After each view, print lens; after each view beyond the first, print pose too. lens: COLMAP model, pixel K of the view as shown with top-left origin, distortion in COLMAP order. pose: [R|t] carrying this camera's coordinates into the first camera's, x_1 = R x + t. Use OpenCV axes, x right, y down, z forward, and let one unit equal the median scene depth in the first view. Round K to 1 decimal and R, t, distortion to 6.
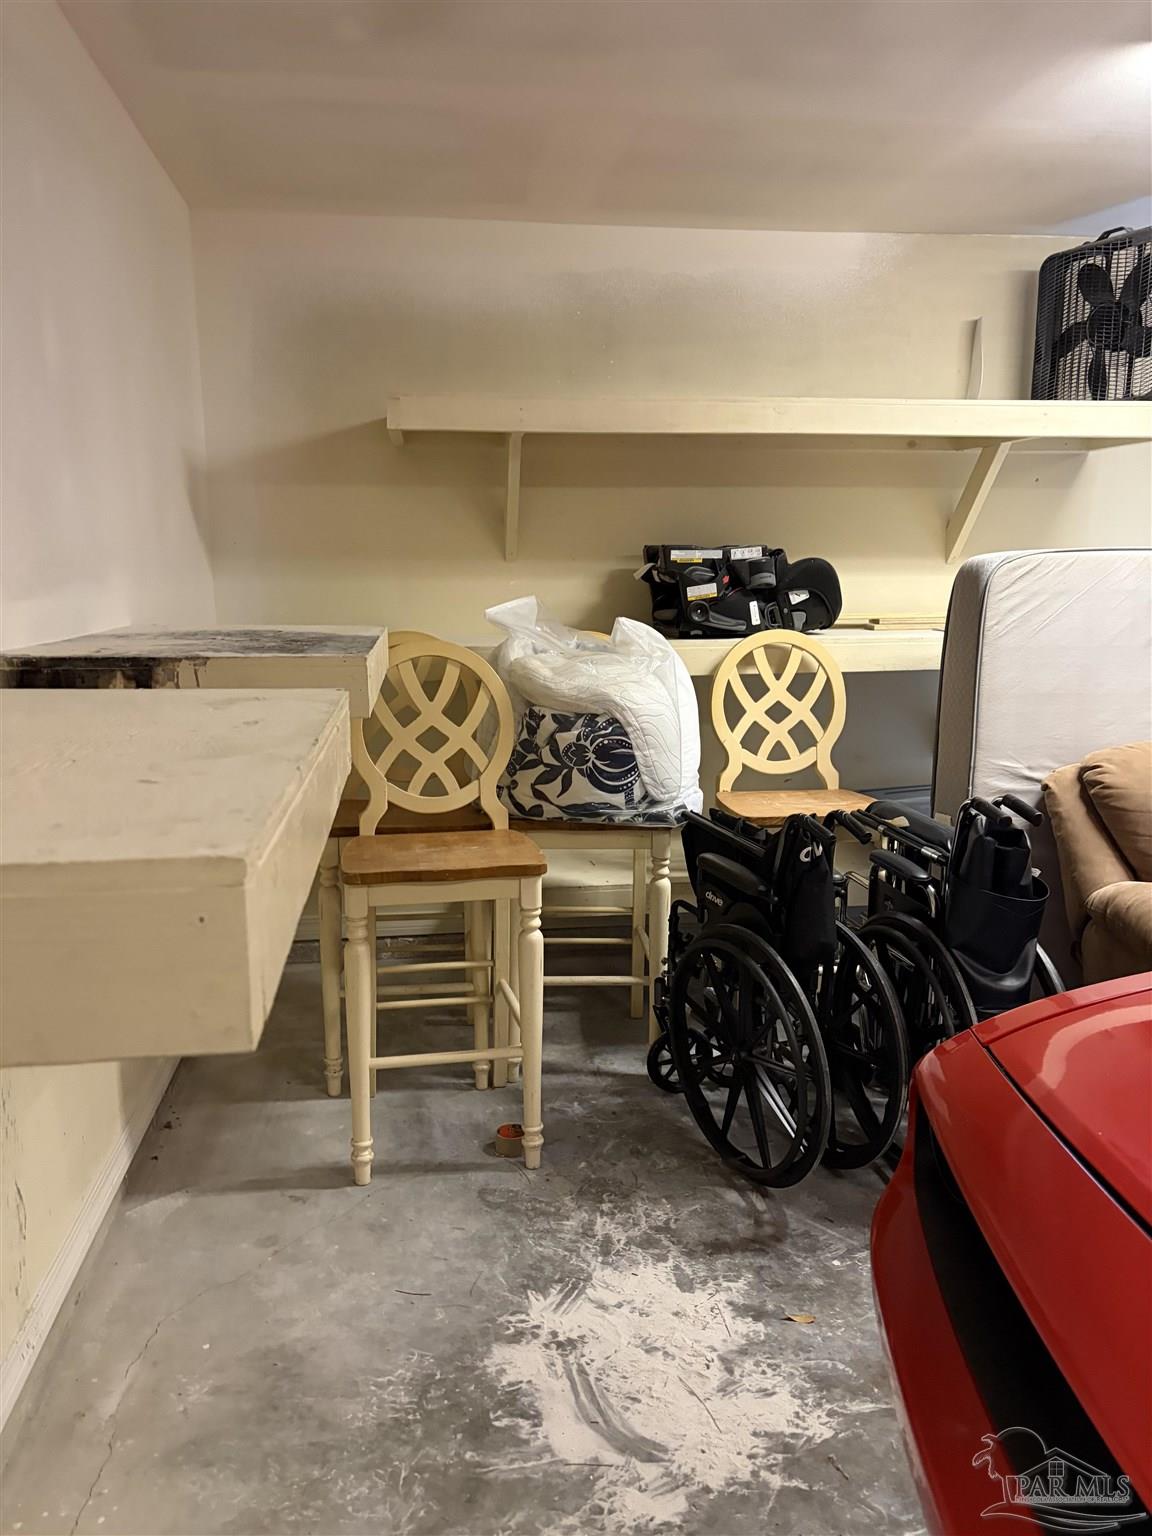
lens RADIAL K [[1176.5, 0, 576.3], [0, 1176.5, 771.0], [0, 0, 1]] dist [0.012983, 0.001805]
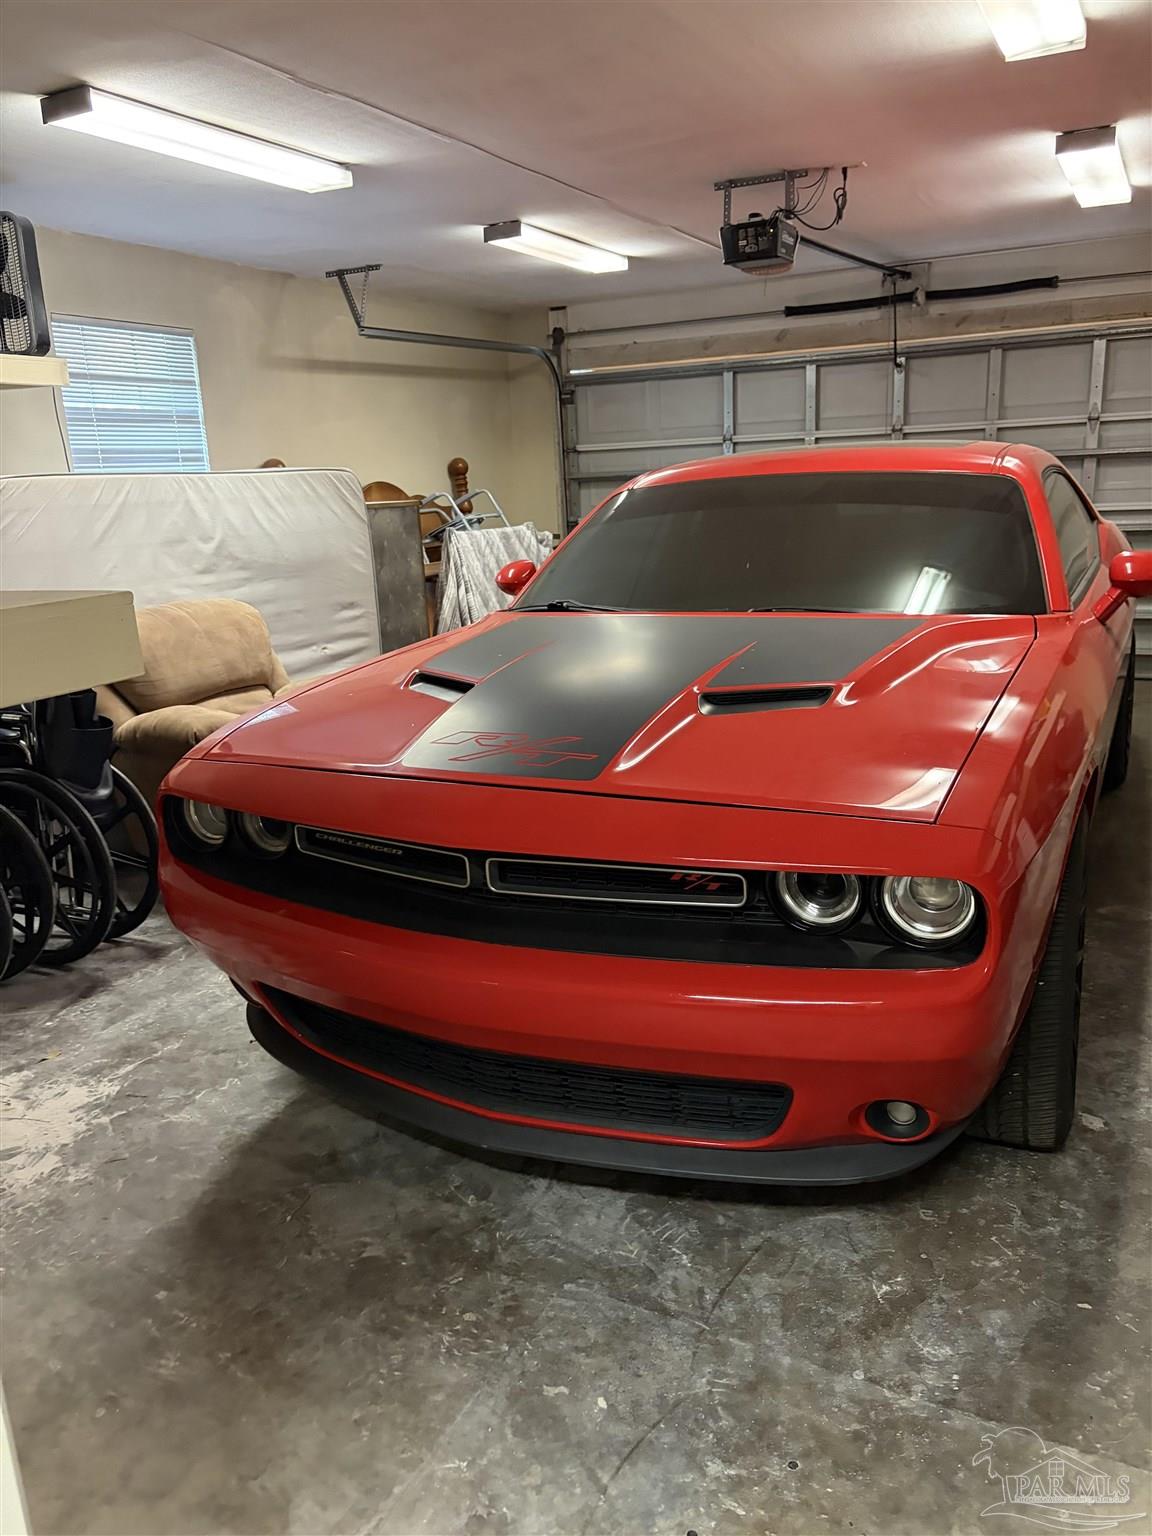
lens RADIAL K [[1176.5, 0, 577.9], [0, 1176.5, 766.6], [0, 0, 1]] dist [0.012983, 0.001805]
pose [[0.567331, -0.232526, 0.789979, -0.500286], [0.193355, 0.970102, 0.146685, 0.069802], [-0.800469, 0.069527, 0.595328, -0.333655]]
